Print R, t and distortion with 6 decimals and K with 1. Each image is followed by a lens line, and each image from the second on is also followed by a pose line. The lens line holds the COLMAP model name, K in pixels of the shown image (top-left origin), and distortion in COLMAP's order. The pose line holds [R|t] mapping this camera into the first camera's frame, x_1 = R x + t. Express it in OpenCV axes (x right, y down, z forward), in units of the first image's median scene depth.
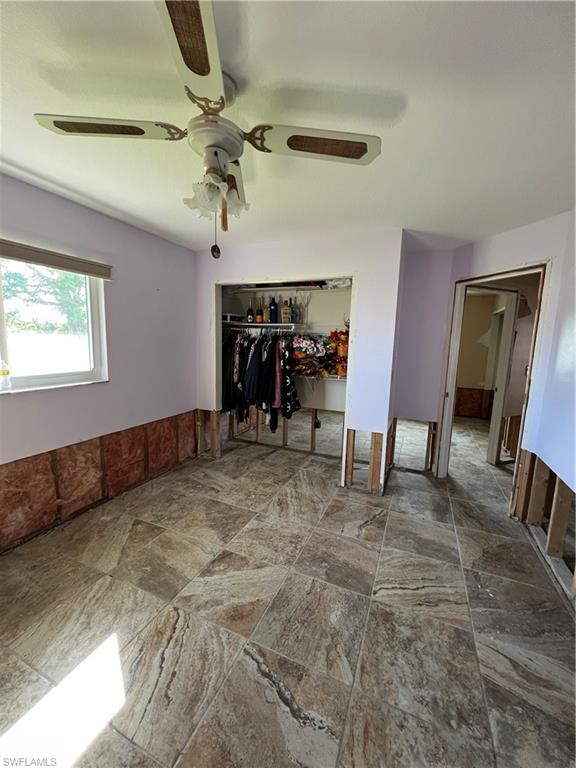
lens RADIAL K [[307.2, 0, 289.7], [0, 307.2, 382.0], [0, 0, 1]] dist [-0.001890, 0.000794]
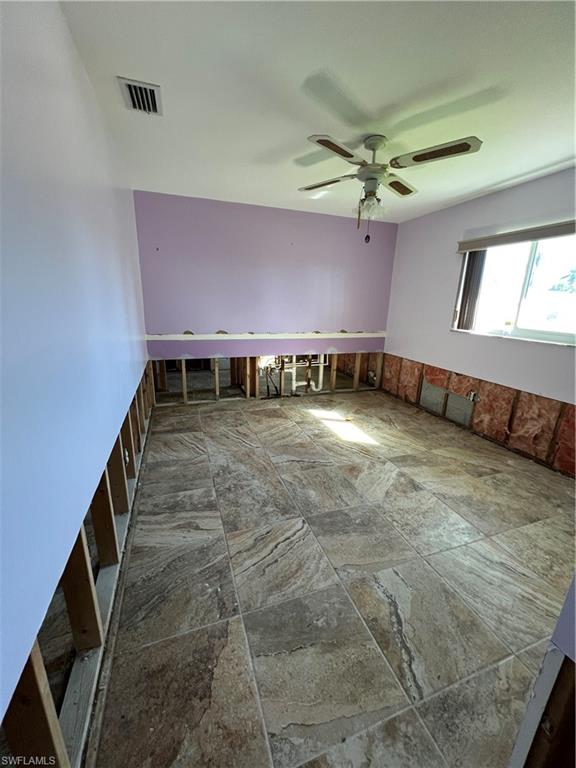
lens RADIAL K [[307.2, 0, 289.0], [0, 307.2, 383.8], [0, 0, 1]] dist [-0.001890, 0.000794]
pose [[-0.729064, 0.138033, -0.670382, 0.958479], [-0.137250, 0.930075, 0.340768, -0.130166], [0.670543, 0.340451, -0.659139, 1.484923]]
